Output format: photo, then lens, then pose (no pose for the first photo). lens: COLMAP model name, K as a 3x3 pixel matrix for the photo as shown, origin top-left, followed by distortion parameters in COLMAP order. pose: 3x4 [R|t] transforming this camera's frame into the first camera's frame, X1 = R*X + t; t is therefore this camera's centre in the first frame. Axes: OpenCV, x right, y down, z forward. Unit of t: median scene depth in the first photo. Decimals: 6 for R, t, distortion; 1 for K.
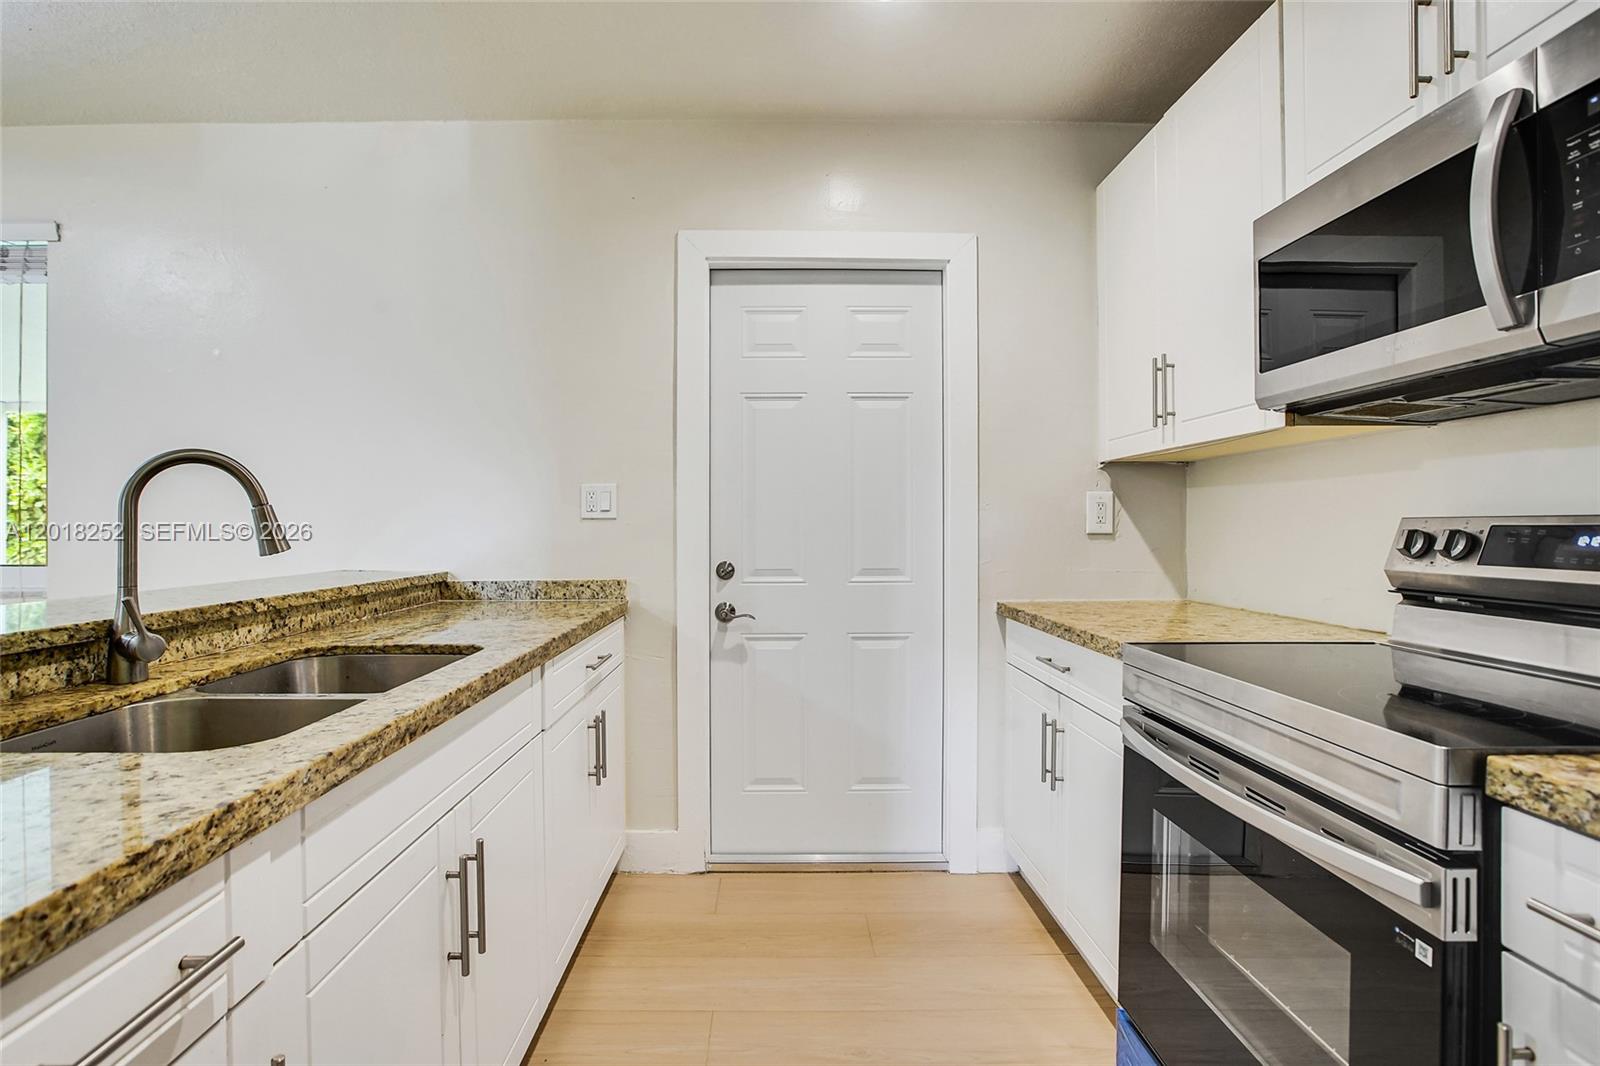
lens RADIAL K [[816.0, 0, 765.8], [0, 816.0, 526.7], [0, 0, 1]] dist [-0.001585, -0.000007]
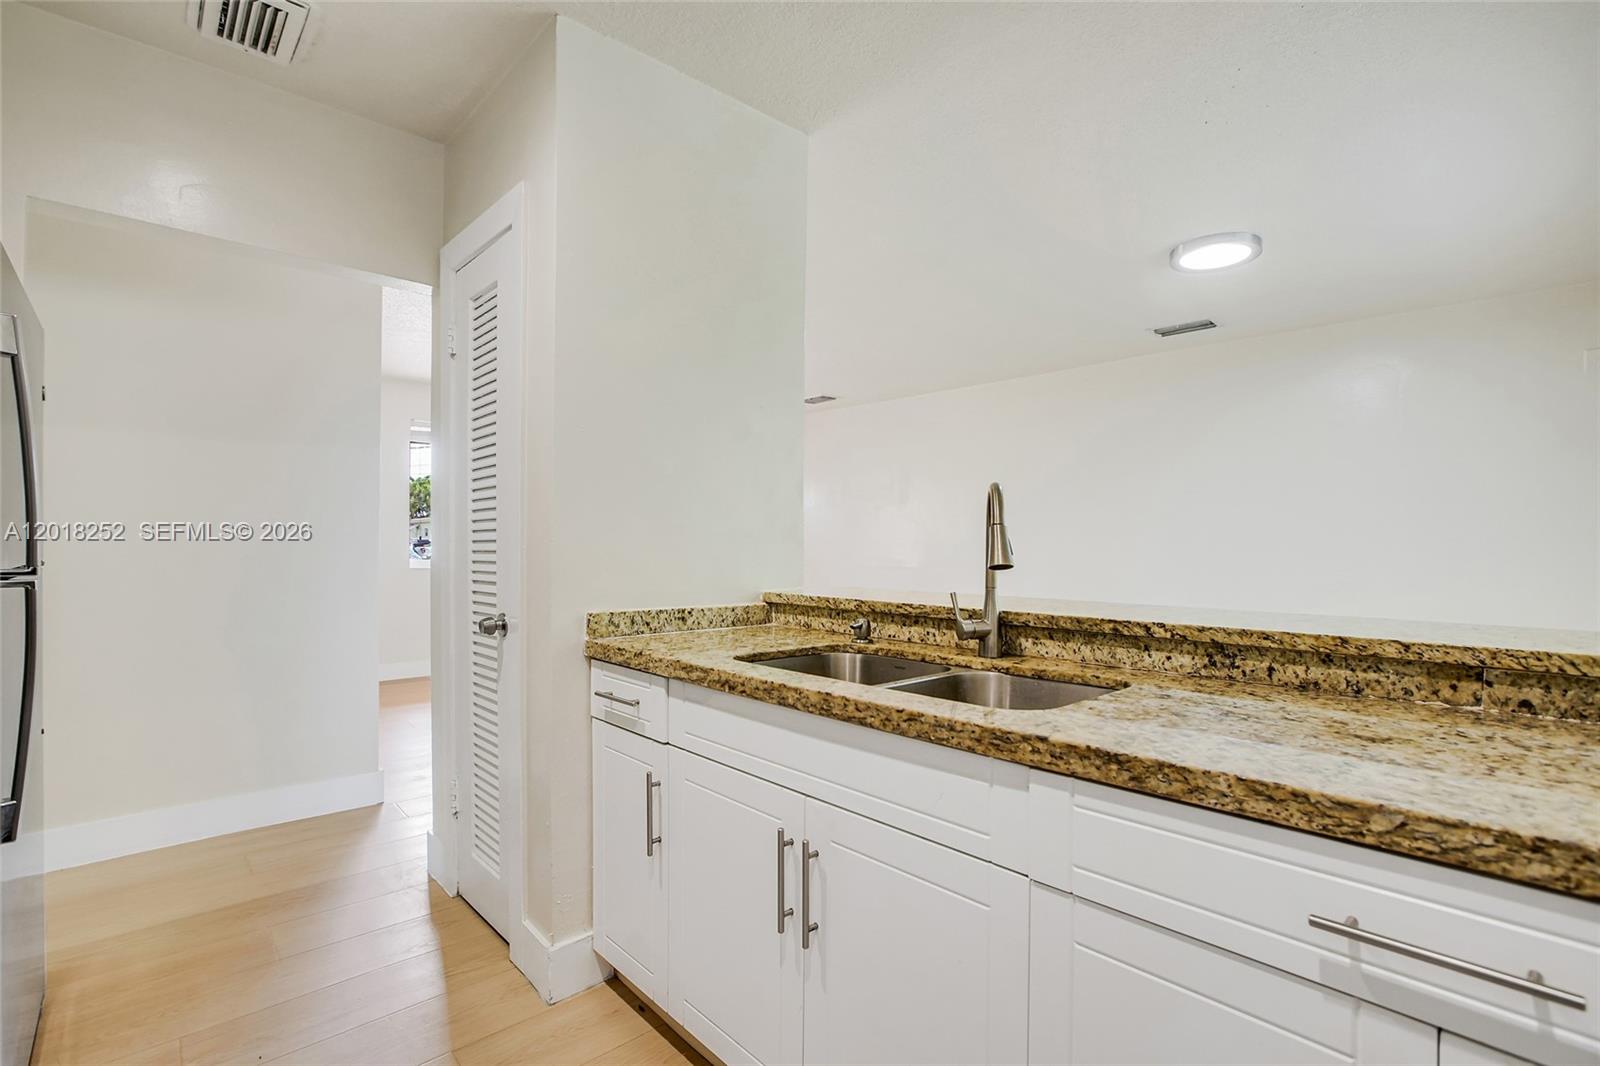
lens RADIAL K [[748.0, 0, 780.3], [0, 748.0, 548.9], [0, 0, 1]] dist [-0.024233, 0.000880]
pose [[-0.752770, 0.010716, -0.658197, 0.247054], [0.003526, 0.999919, 0.012247, -0.006741], [0.658274, 0.006898, -0.752747, 1.342230]]
